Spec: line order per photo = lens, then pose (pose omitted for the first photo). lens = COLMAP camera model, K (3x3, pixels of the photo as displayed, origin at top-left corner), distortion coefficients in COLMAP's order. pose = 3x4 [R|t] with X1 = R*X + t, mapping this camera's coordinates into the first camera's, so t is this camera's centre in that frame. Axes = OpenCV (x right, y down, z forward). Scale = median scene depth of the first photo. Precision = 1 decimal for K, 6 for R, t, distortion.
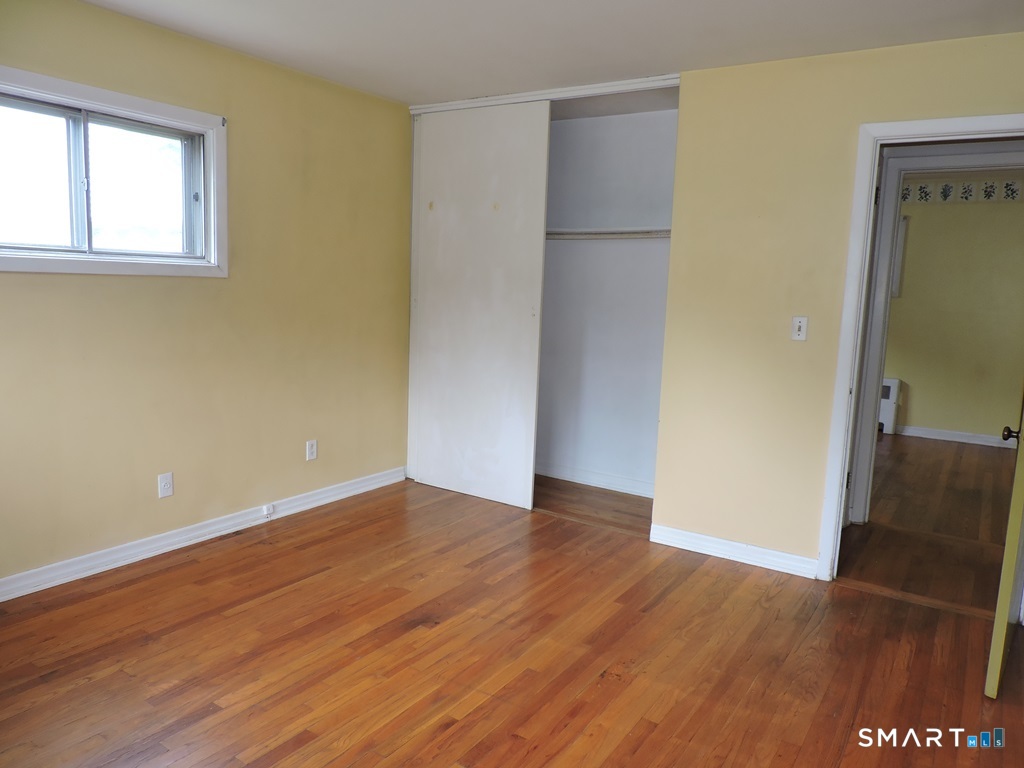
lens RADIAL K [[727.5, 0, 516.2], [0, 727.5, 381.3], [0, 0, 1]] dist [-0.010578, -0.001400]
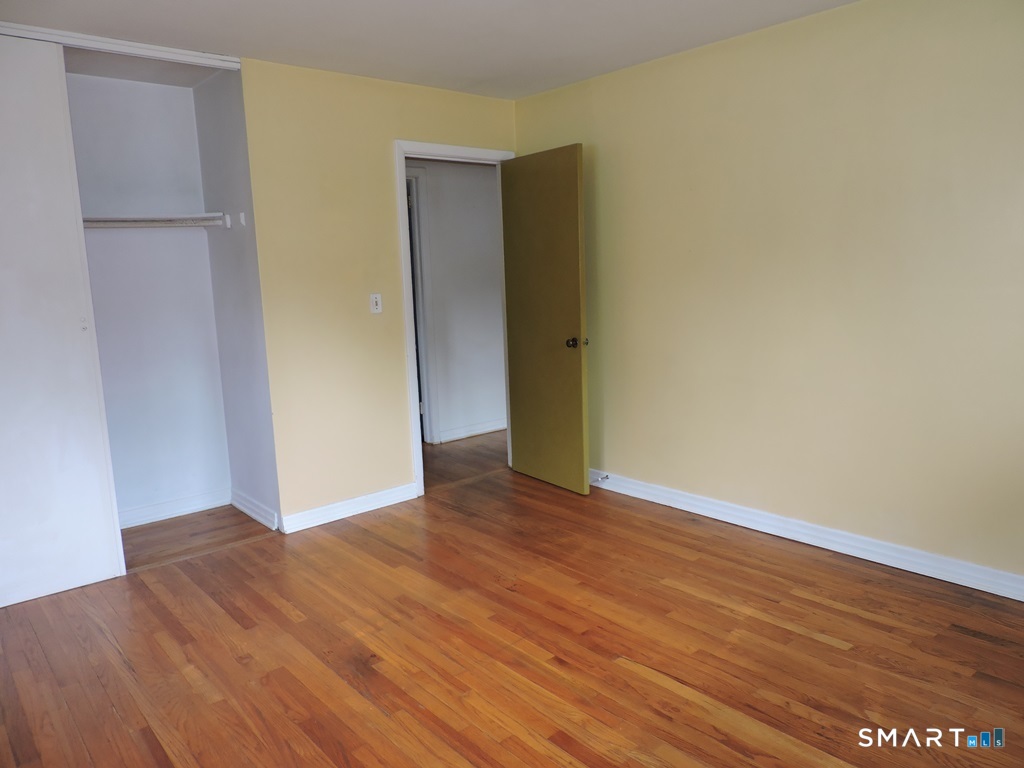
lens RADIAL K [[727.5, 0, 513.3], [0, 727.5, 381.3], [0, 0, 1]] dist [-0.010578, -0.001400]
pose [[0.270730, -0.195772, 0.942538, -0.766605], [0.177129, 0.972516, 0.151121, -0.095247], [-0.946219, 0.126038, 0.297966, 0.472547]]
